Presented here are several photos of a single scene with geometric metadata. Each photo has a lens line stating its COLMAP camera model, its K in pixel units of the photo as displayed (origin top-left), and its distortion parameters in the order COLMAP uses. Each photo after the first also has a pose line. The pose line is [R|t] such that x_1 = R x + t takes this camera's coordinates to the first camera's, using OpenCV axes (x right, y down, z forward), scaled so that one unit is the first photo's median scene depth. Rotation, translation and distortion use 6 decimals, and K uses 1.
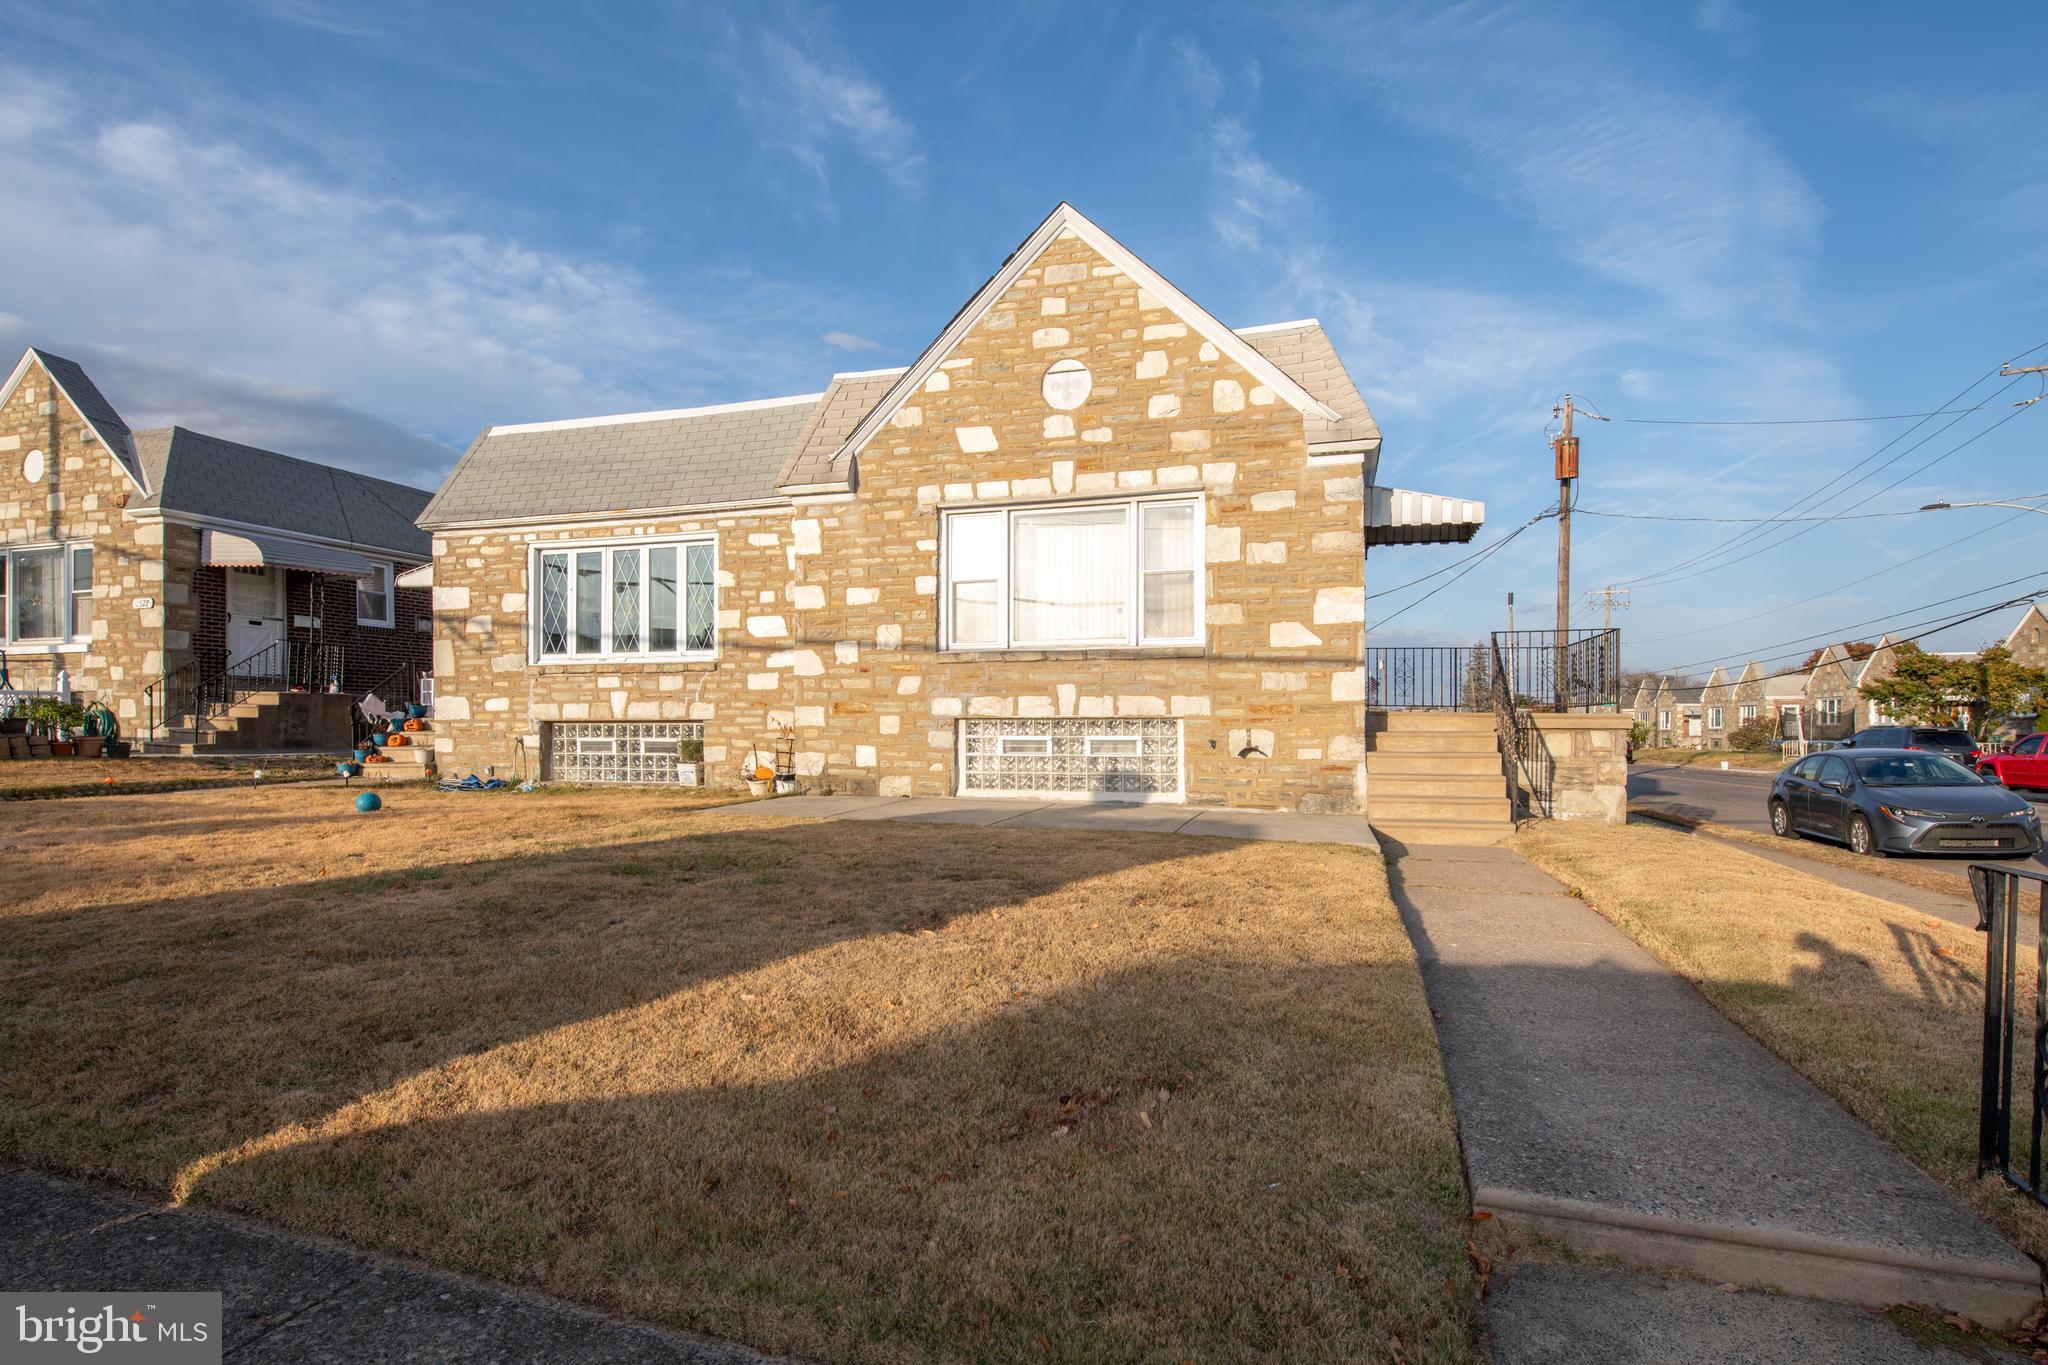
lens RADIAL K [[1014.9, 0, 1023.3], [0, 1014.9, 705.1], [0, 0, 1]] dist [-0.002693, -0.007296]
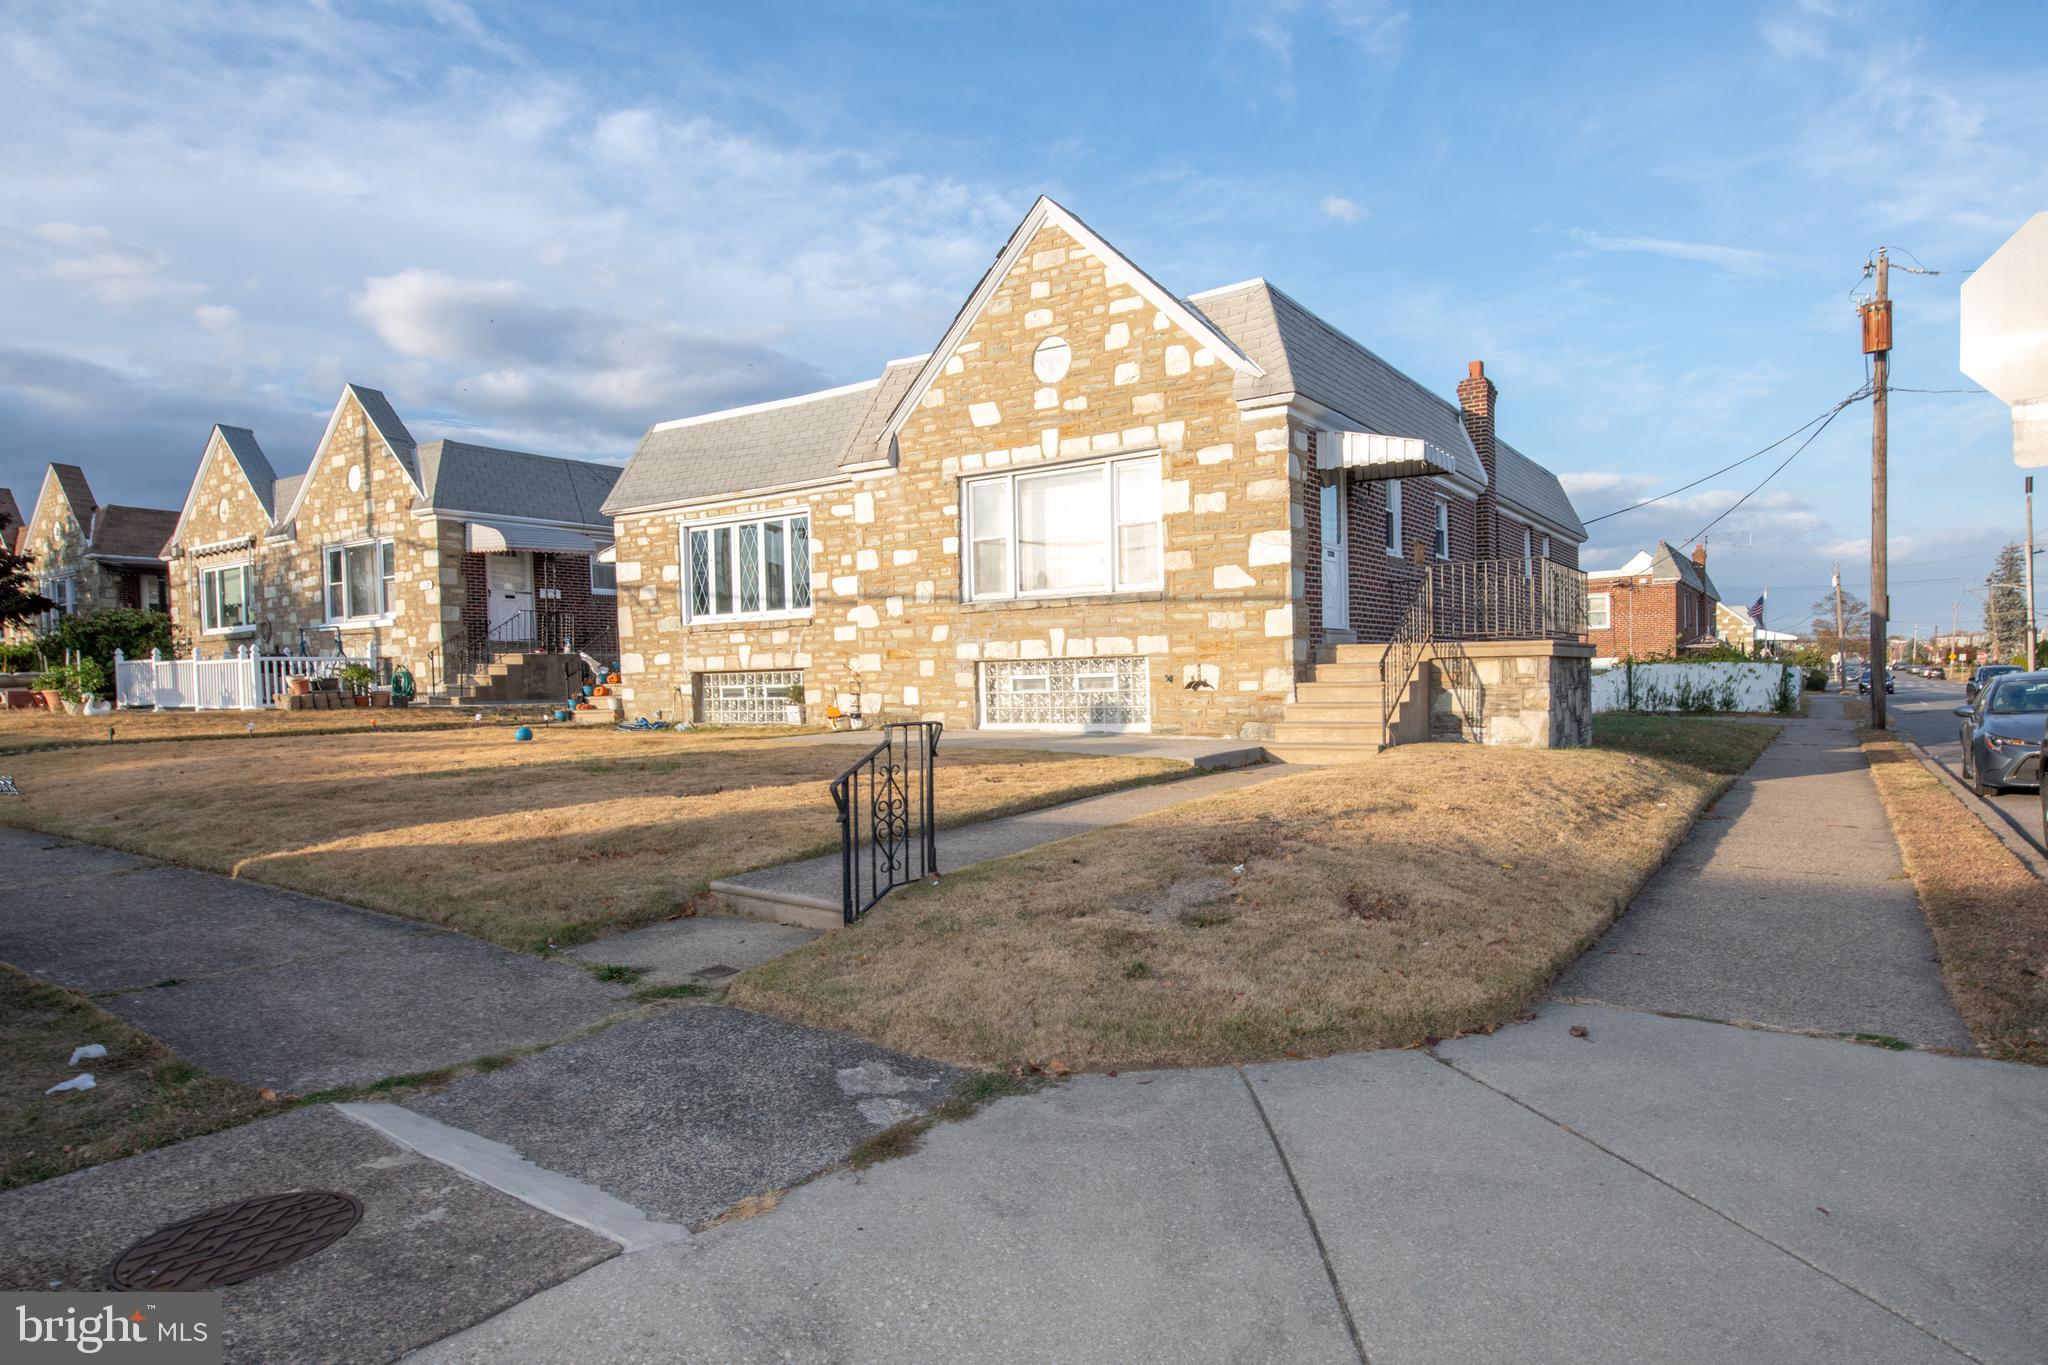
lens RADIAL K [[1123.1, 0, 1024.0], [0, 1123.1, 682.5], [0, 0, 1]] dist [0.002155, -0.000310]
pose [[0.959457, -0.018786, -0.281227, 0.328104], [0.026804, 0.999336, 0.024690, 0.006953], [0.280577, -0.031227, 0.959323, -0.189846]]
